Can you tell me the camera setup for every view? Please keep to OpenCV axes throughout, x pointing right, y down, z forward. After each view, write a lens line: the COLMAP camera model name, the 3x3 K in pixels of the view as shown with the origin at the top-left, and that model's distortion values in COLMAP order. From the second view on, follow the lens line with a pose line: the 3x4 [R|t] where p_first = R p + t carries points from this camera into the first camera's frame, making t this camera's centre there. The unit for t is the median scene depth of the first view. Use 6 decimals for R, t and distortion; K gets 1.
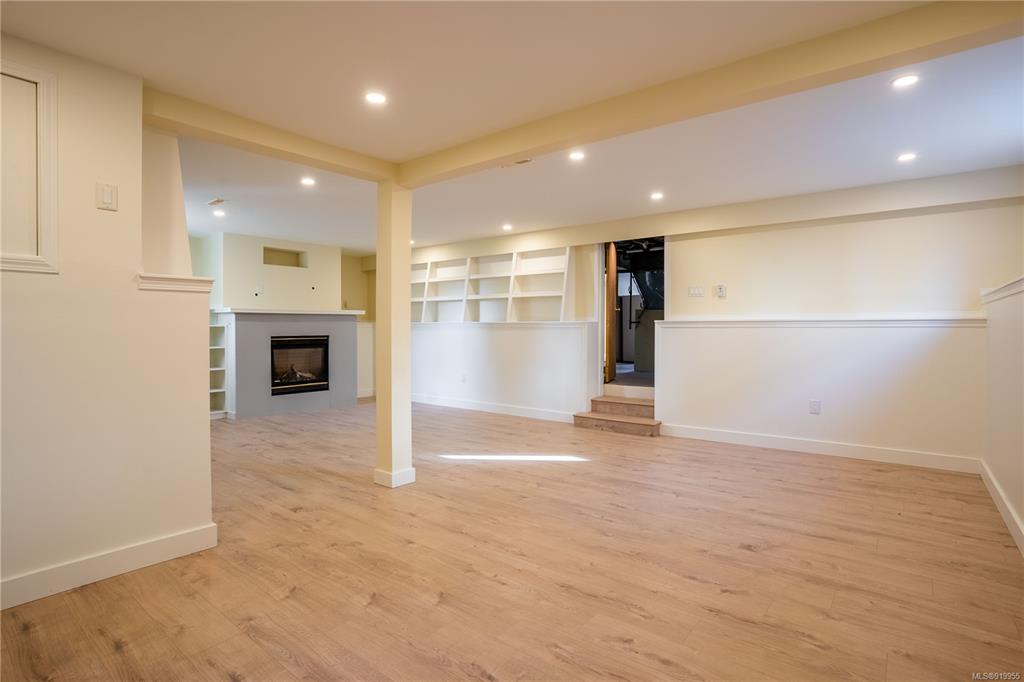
lens RADIAL K [[497.1, 0, 506.4], [0, 497.1, 338.2], [0, 0, 1]] dist [-0.062516, 0.000331]
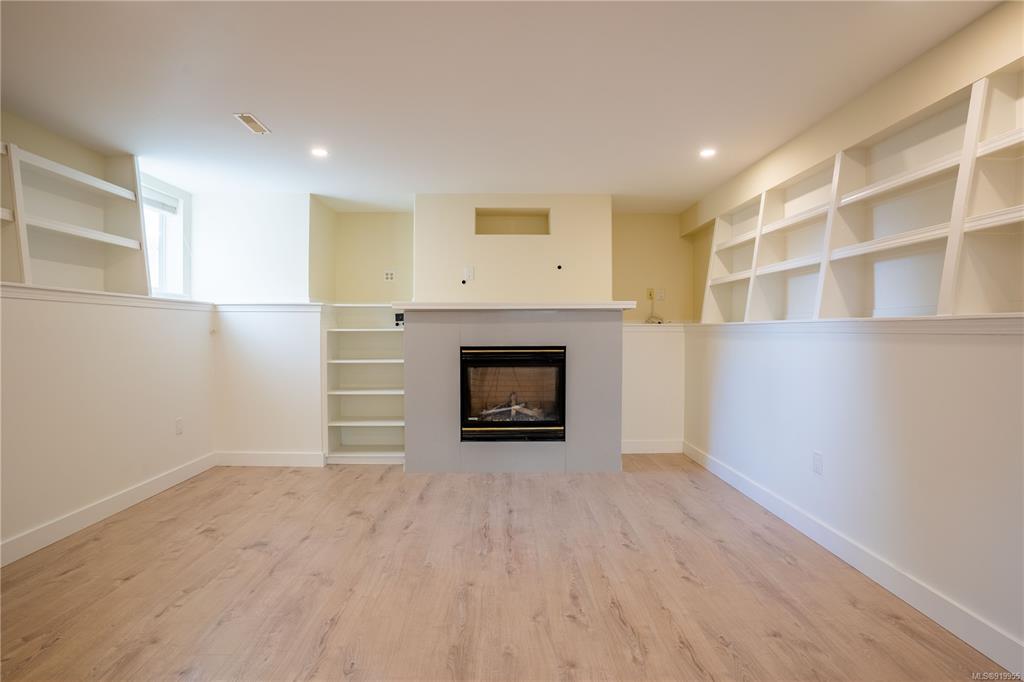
lens RADIAL K [[523.7, 0, 533.4], [0, 523.7, 330.8], [0, 0, 1]] dist [-0.005375, -0.000302]
pose [[0.640367, 0.000803, -0.768069, 0.091879], [-0.014132, 0.999842, -0.010737, -0.017679], [0.767939, 0.017730, 0.640277, 0.629569]]
